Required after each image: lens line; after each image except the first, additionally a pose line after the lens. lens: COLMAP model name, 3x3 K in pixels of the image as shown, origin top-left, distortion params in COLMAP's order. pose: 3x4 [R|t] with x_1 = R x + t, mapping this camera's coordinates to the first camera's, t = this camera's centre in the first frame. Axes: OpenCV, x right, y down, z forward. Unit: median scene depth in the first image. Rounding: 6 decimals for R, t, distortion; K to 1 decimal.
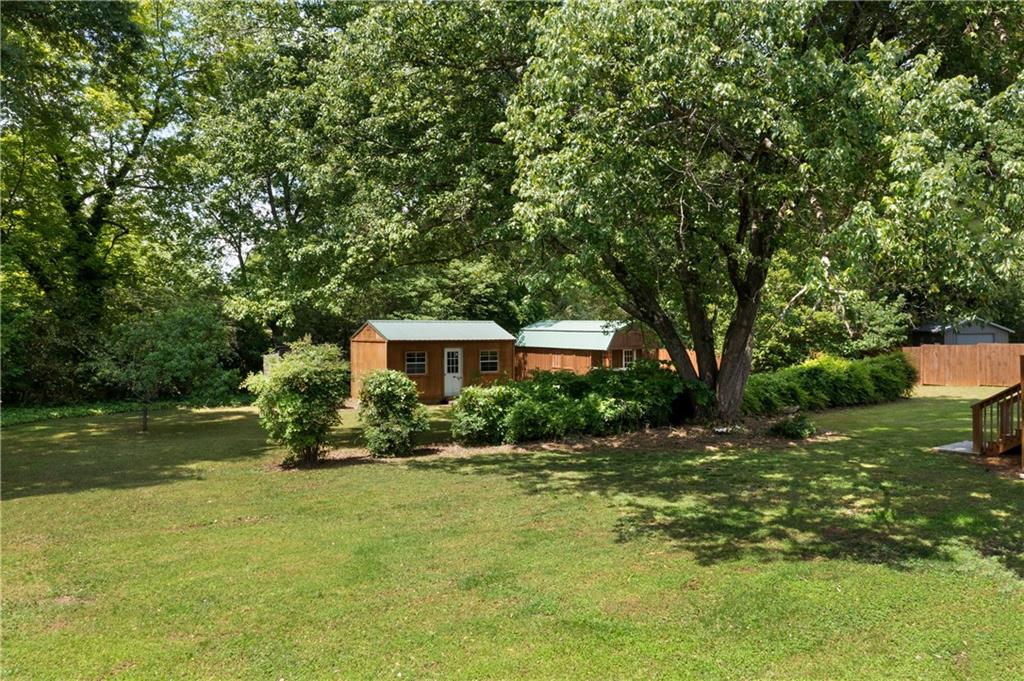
lens RADIAL K [[821.0, 0, 510.6], [0, 821.0, 342.3], [0, 0, 1]] dist [-0.025040, 0.016955]
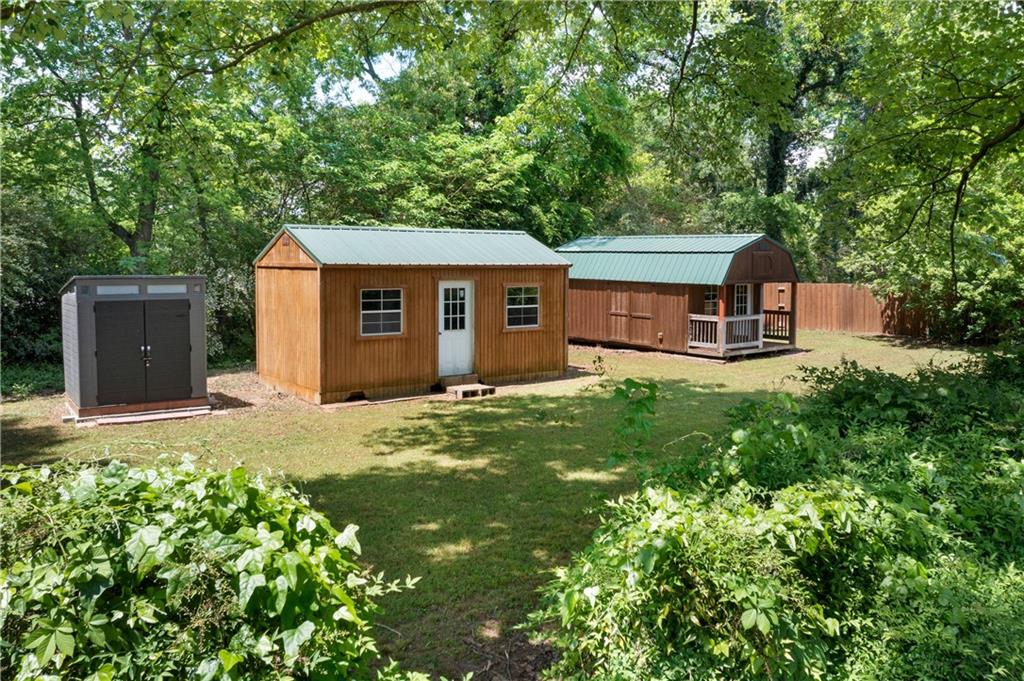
lens RADIAL K [[821.0, 0, 512.0], [0, 821.0, 335.3], [0, 0, 1]] dist [-0.025040, 0.016955]
pose [[0.999450, 0.002517, 0.033060, -0.044888], [-0.005072, 0.996984, 0.077446, 0.000984], [-0.032765, -0.077571, 0.996448, 0.427490]]
